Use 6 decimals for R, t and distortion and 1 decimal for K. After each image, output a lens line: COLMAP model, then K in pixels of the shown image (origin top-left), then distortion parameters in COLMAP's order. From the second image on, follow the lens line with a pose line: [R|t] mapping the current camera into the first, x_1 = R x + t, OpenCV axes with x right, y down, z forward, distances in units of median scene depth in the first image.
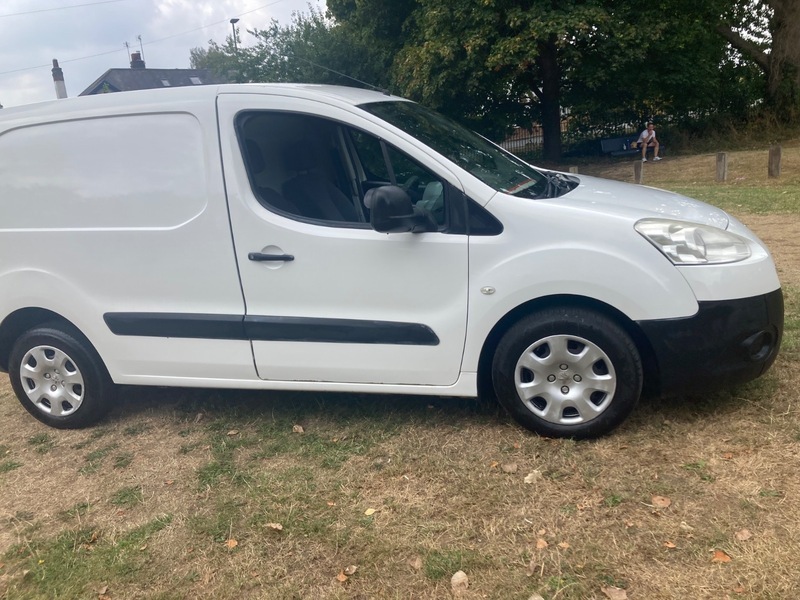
lens RADIAL K [[574.2, 0, 396.5], [0, 574.2, 296.2], [0, 0, 1]] dist [0.011028, 0.005548]
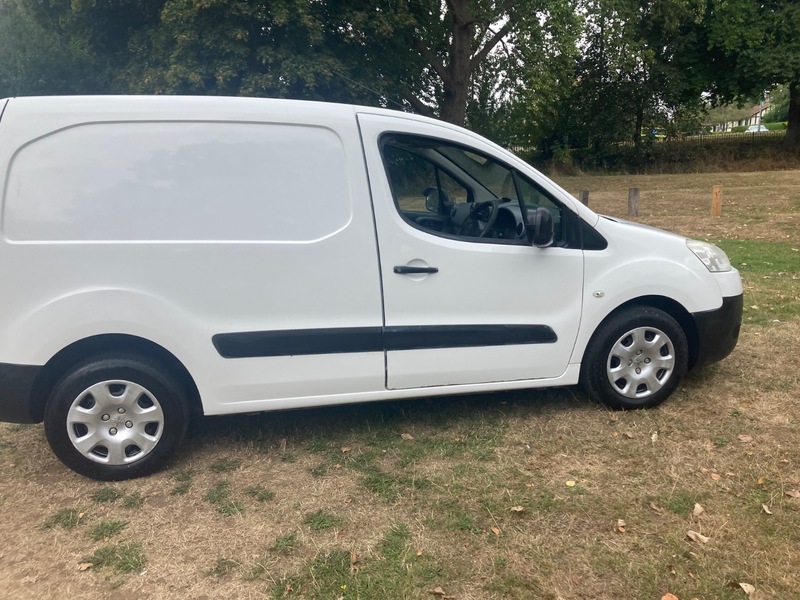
lens RADIAL K [[574.2, 0, 396.5], [0, 574.2, 296.2], [0, 0, 1]] dist [0.011028, 0.005548]
pose [[0.896357, -0.025148, 0.442619, -0.723678], [0.049995, 0.997755, -0.044557, 0.026260], [-0.440505, 0.062068, 0.895602, 0.074586]]
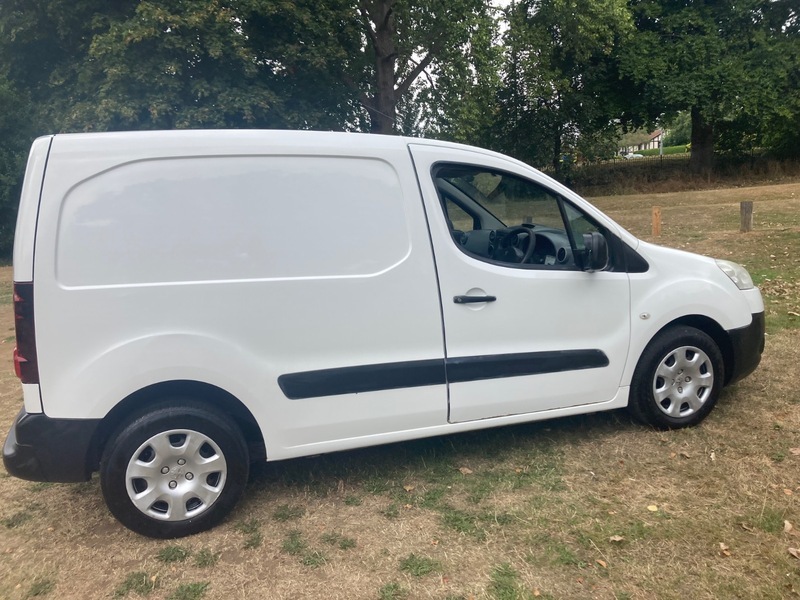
lens RADIAL K [[575.1, 0, 378.1], [0, 575.1, 302.3], [0, 0, 1]] dist [0.010664, 0.007626]
pose [[0.857840, -0.043964, 0.512033, -0.912350], [0.097008, 0.992275, -0.077325, 0.000951], [-0.504678, 0.116003, 0.855478, 0.198158]]
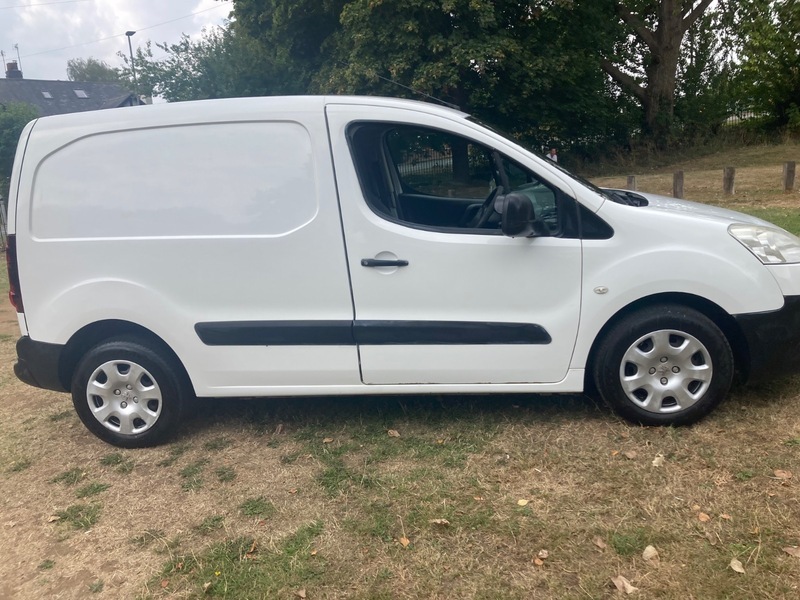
lens RADIAL K [[574.2, 0, 396.5], [0, 574.2, 296.2], [0, 0, 1]] dist [0.011028, 0.005548]
pose [[0.989378, -0.017557, 0.144305, -0.347687], [0.022297, 0.999261, -0.031298, 0.024226], [-0.143649, 0.034183, 0.989038, -0.009818]]
